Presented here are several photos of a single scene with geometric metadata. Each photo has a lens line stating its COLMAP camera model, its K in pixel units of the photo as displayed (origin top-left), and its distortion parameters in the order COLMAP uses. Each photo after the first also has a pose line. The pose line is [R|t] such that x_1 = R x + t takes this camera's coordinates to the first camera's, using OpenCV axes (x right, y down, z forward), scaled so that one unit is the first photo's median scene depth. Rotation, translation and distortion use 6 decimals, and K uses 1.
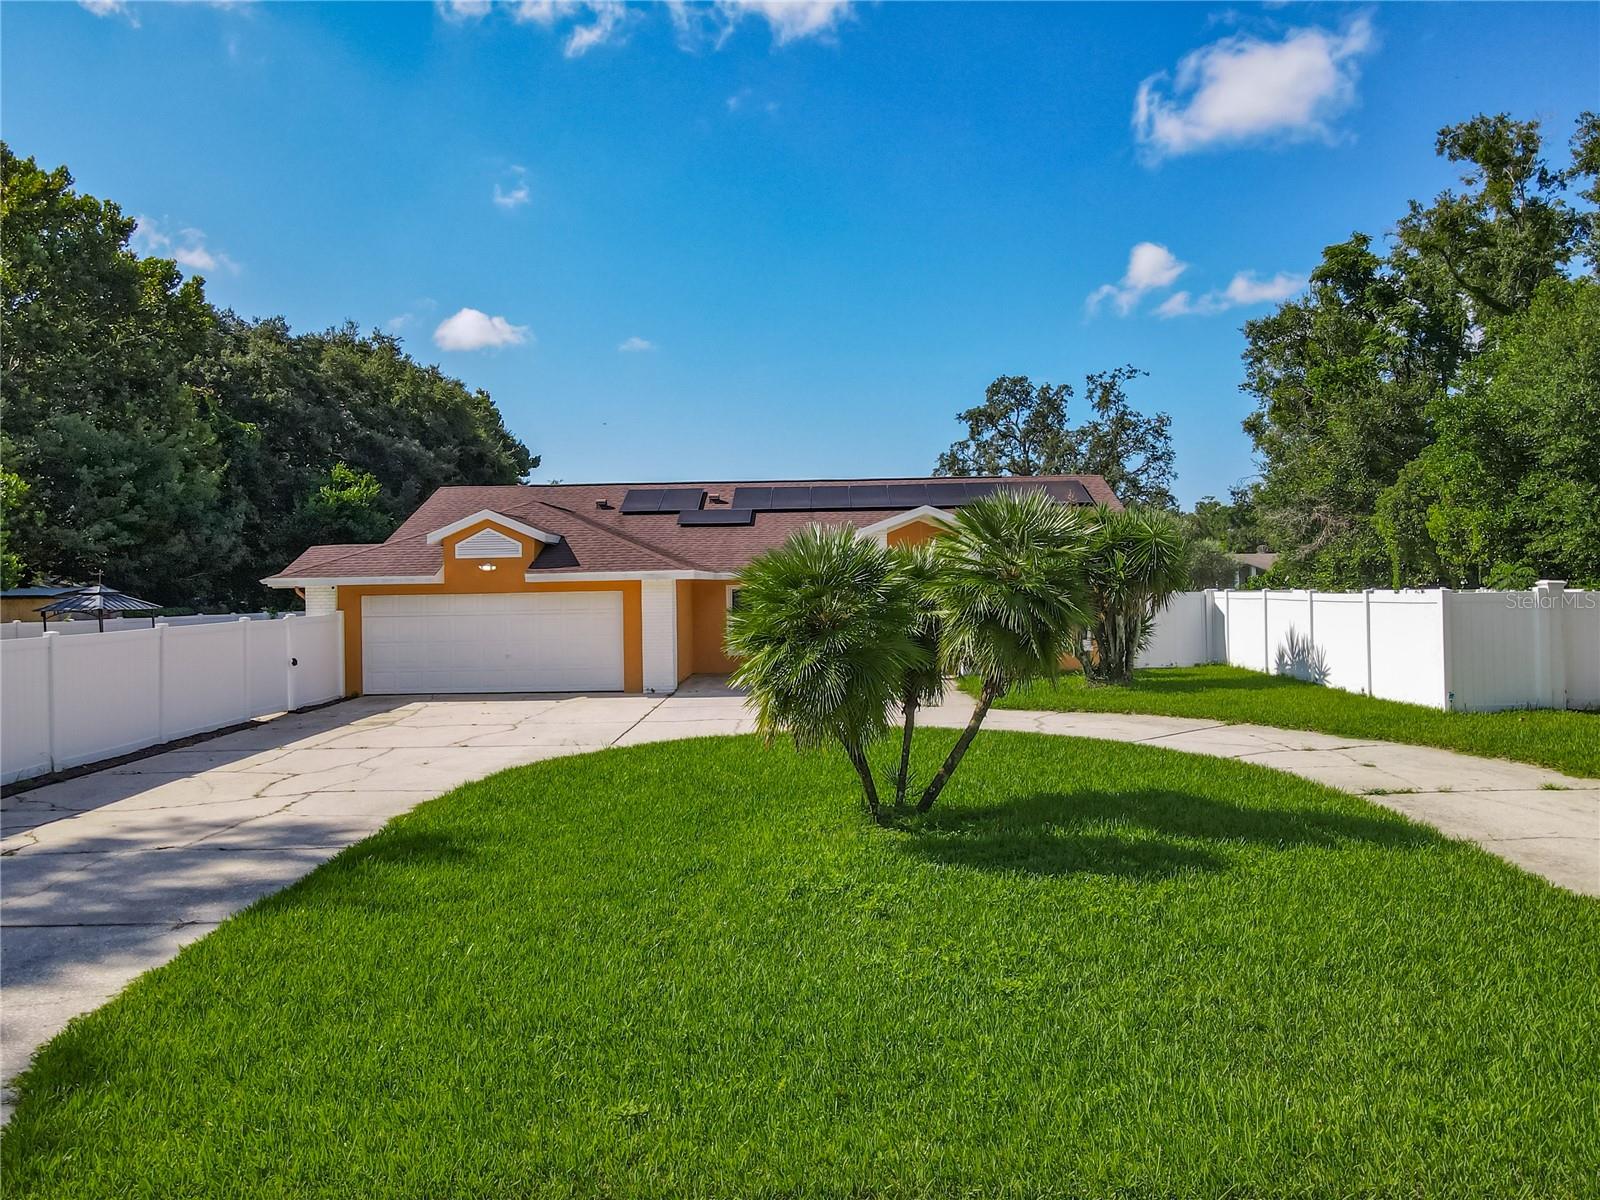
lens RADIAL K [[1204.2, 0, 800.7], [0, 1204.2, 633.7], [0, 0, 1]] dist [-0.023096, 0.053780]
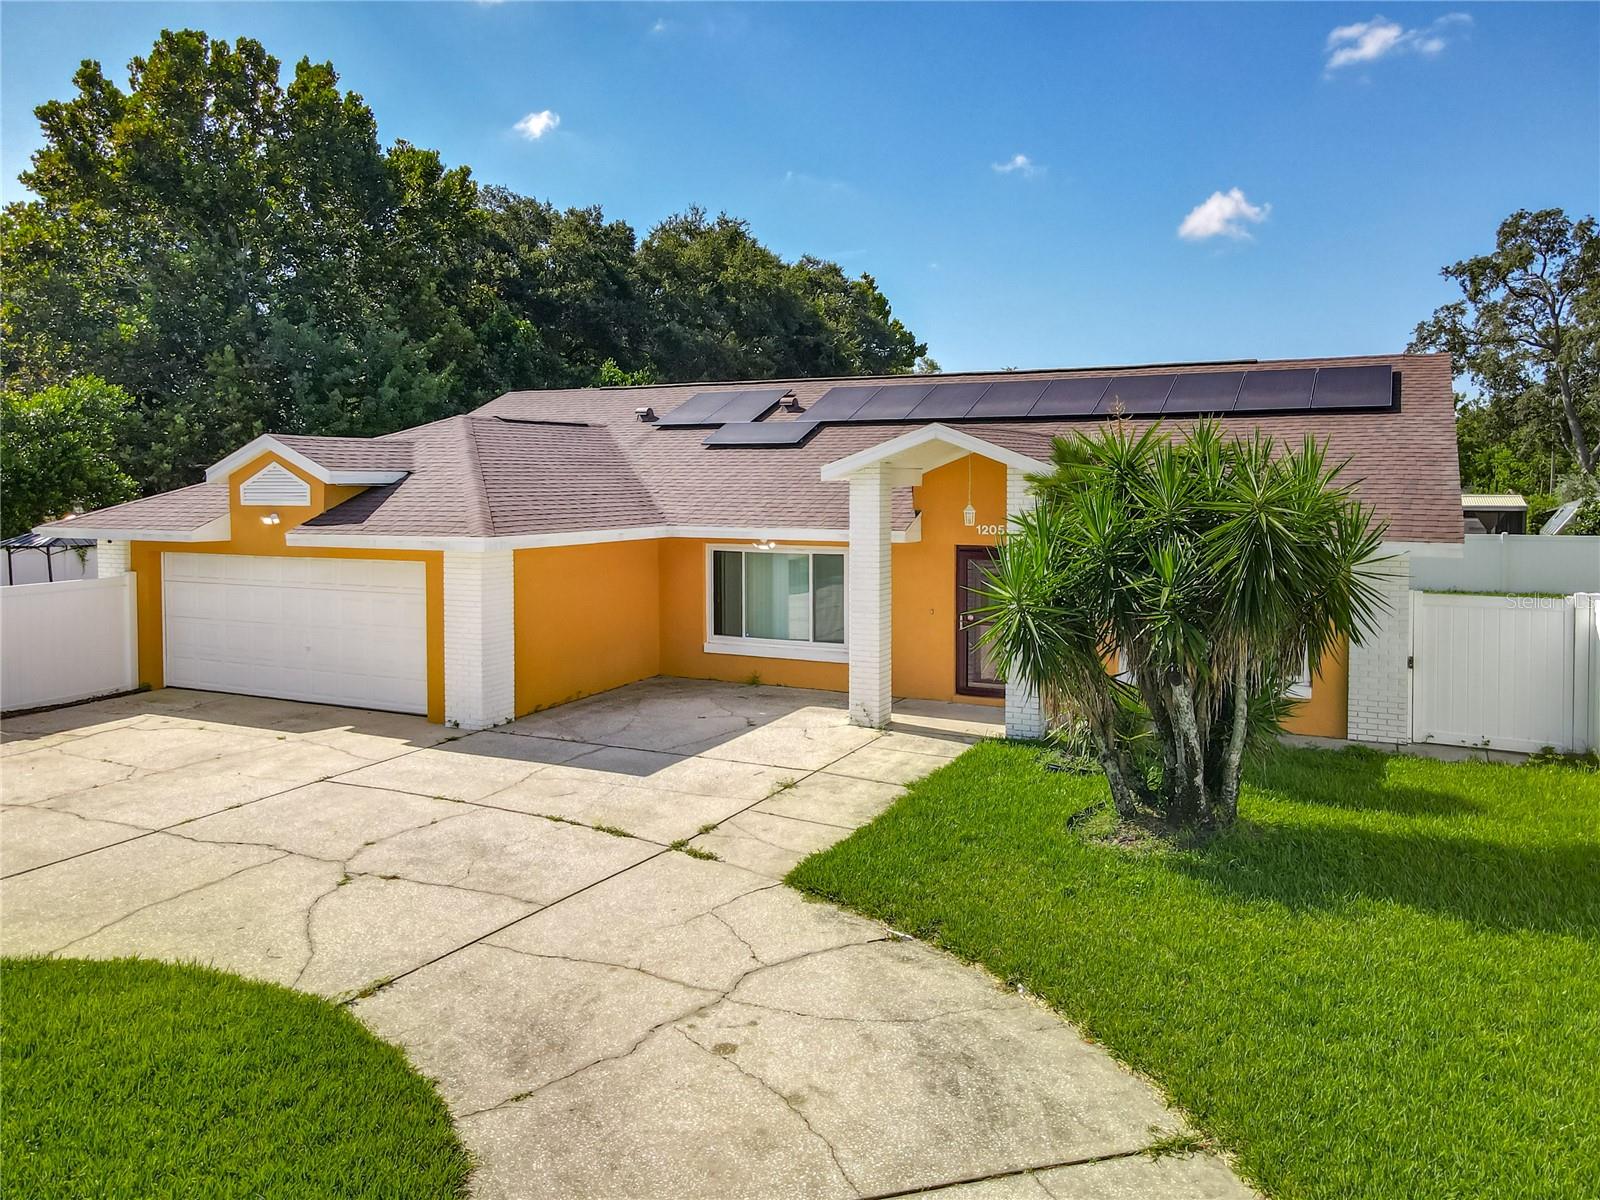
lens RADIAL K [[1195.9, 0, 810.4], [0, 1195.9, 546.6], [0, 0, 1]] dist [-0.005829, 0.079515]
pose [[0.906600, 0.038958, -0.420190, 0.153292], [-0.029380, 0.999140, 0.029245, -0.034788], [0.420968, -0.014168, 0.906965, 0.259216]]
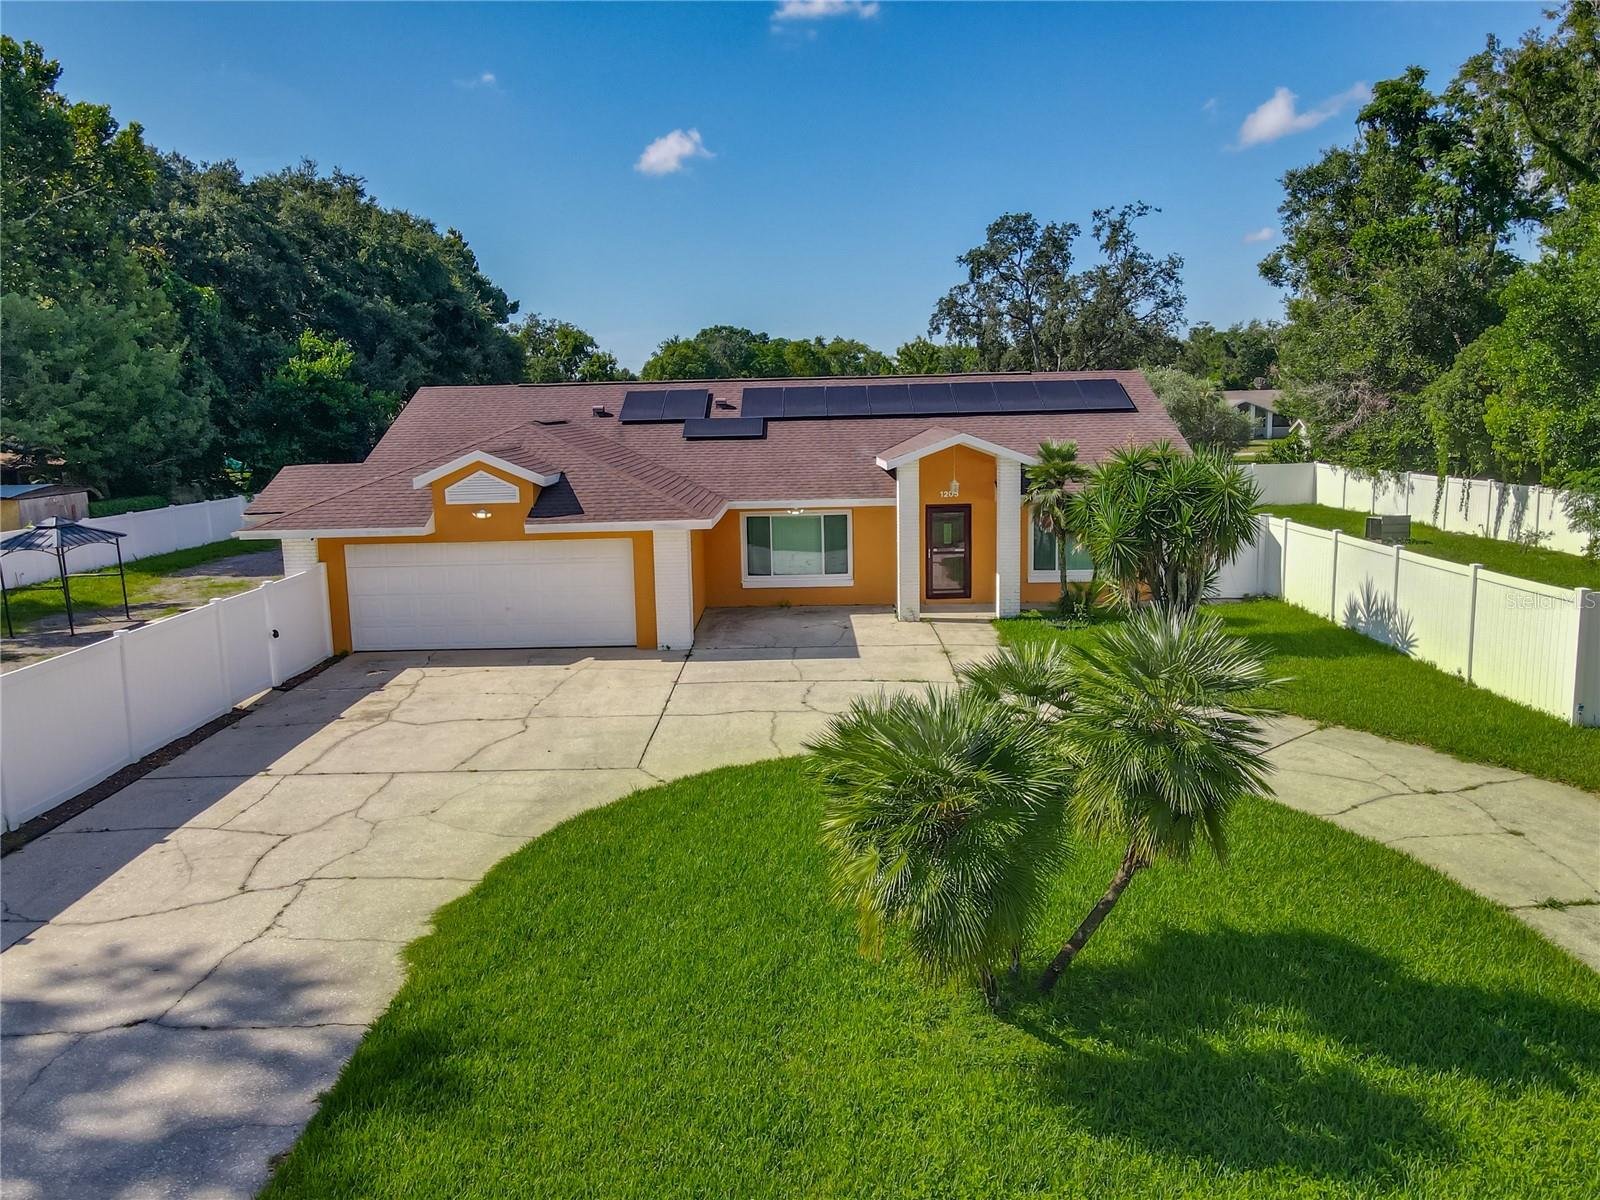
lens RADIAL K [[1179.1, 0, 791.6], [0, 1179.1, 638.2], [0, 0, 1]] dist [0.007337, 0.002274]
pose [[0.999920, -0.009289, 0.008576, -0.018150], [0.007825, 0.987519, 0.157303, -0.051204], [-0.009930, -0.157223, 0.987513, 0.053428]]
